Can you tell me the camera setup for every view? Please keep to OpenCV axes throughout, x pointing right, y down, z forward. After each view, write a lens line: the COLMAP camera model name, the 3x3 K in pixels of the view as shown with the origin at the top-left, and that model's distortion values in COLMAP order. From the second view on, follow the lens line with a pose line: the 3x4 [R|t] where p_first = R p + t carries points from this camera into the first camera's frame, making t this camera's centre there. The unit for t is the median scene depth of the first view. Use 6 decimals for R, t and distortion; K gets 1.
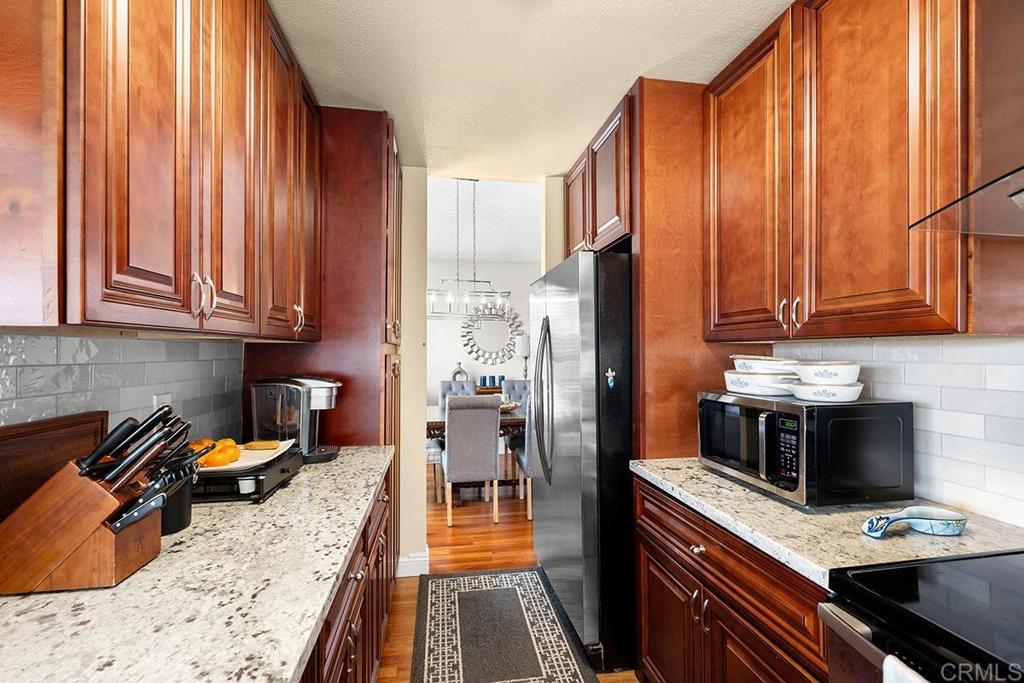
lens RADIAL K [[442.4, 0, 512.0], [0, 442.4, 348.8], [0, 0, 1]] dist [0.004594, 0.000155]
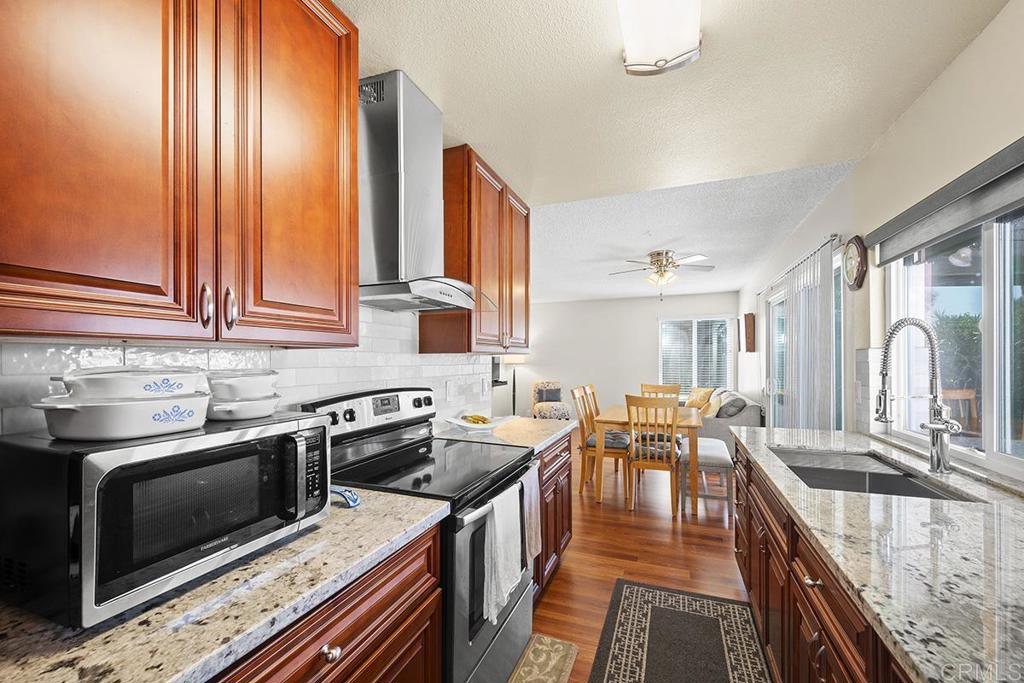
lens RADIAL K [[411.1, 0, 508.7], [0, 411.1, 359.5], [0, 0, 1]] dist [0.001760, 0.000156]
pose [[-0.849246, 0.002306, 0.527992, -0.138103], [0.001459, 0.999997, -0.002021, 0.007068], [-0.527995, -0.000946, -0.849247, 1.327933]]
